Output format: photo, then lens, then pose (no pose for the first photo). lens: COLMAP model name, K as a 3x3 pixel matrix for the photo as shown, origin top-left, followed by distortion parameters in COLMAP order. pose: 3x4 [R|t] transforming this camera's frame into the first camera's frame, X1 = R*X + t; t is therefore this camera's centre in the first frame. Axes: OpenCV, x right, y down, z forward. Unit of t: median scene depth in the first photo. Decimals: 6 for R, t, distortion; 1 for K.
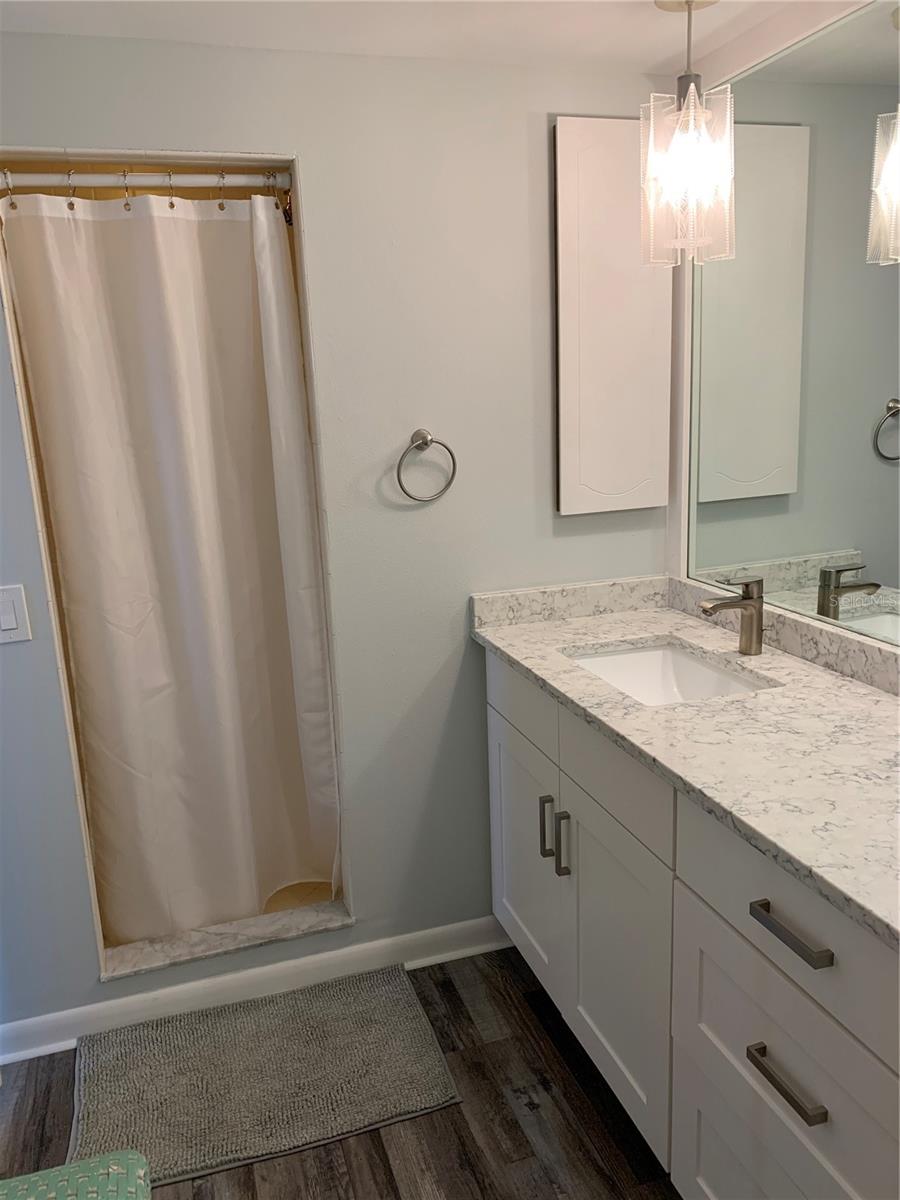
lens RADIAL K [[916.6, 0, 456.8], [0, 916.6, 604.7], [0, 0, 1]] dist [0.067767, -0.100274]
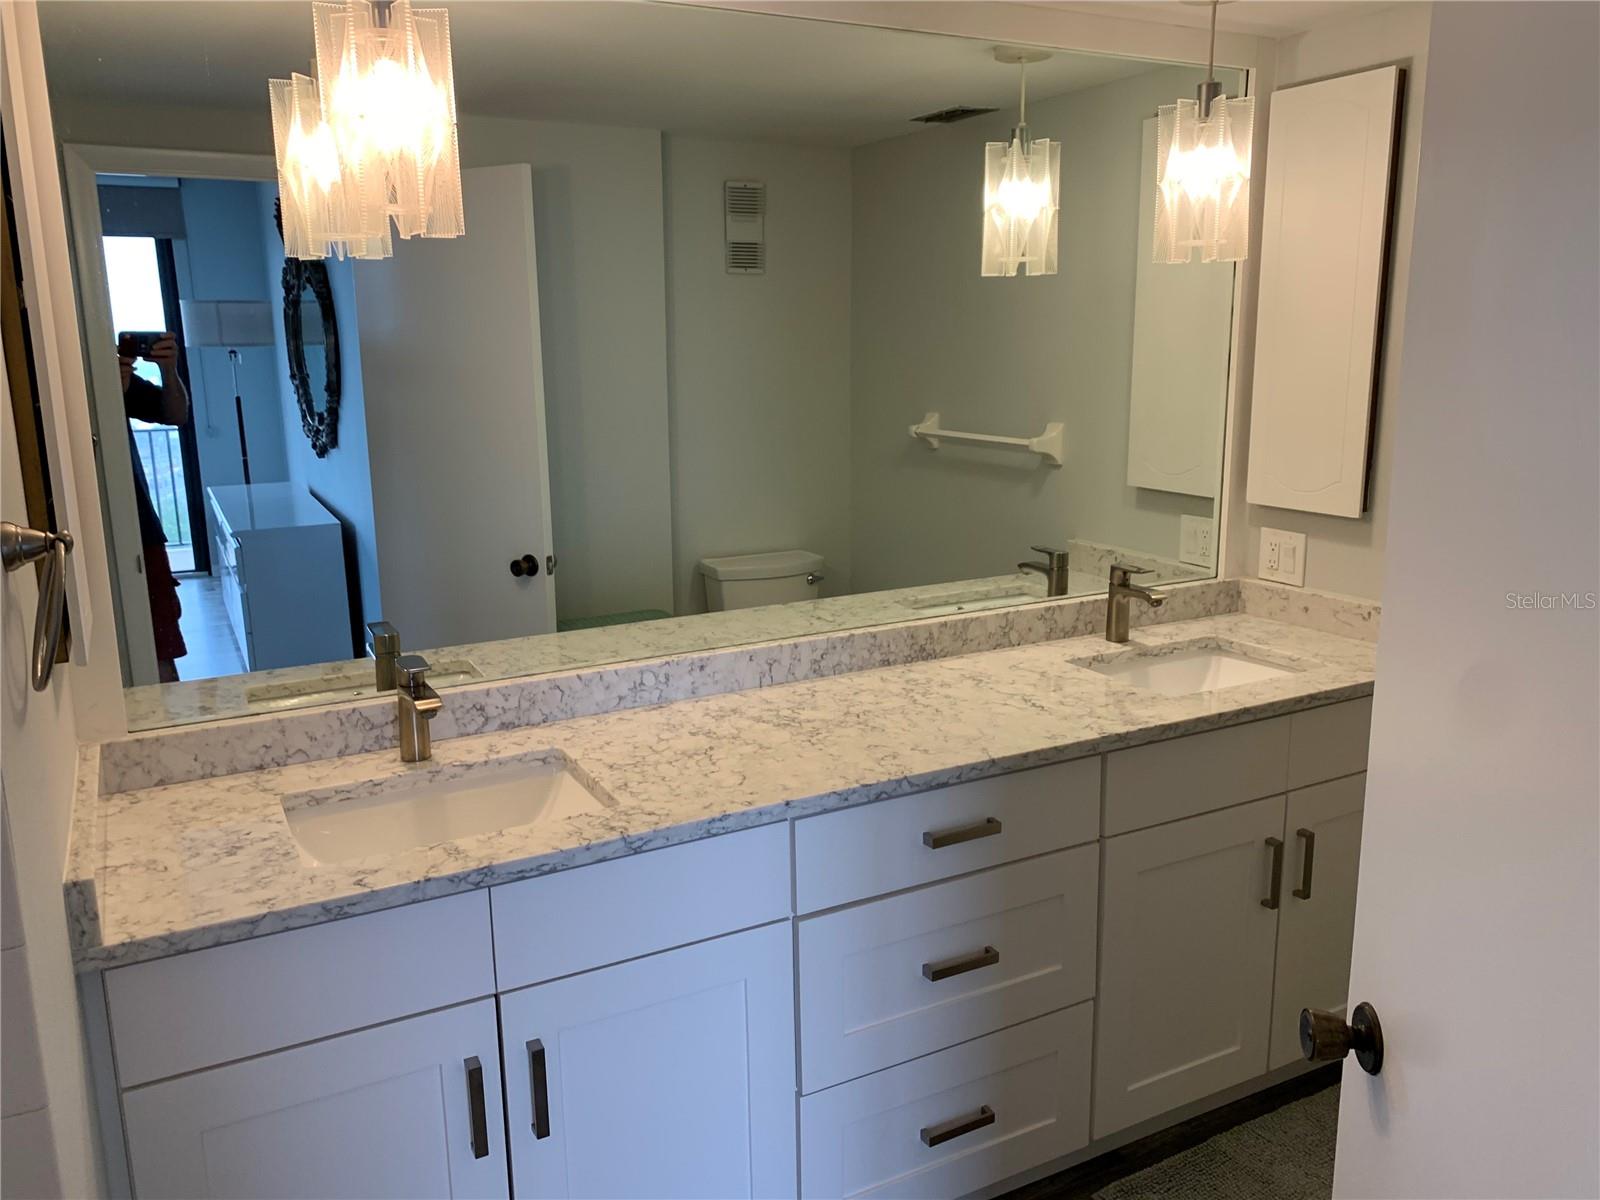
lens RADIAL K [[1222.2, 0, 800.0], [0, 1222.2, 600.0], [0, 0, 1]] dist [0.067767, -0.100274]
pose [[-0.188115, -0.157530, 0.969431, -0.726378], [0.248003, 0.947448, 0.202082, -0.205130], [-0.950319, 0.278437, -0.139161, 0.872741]]
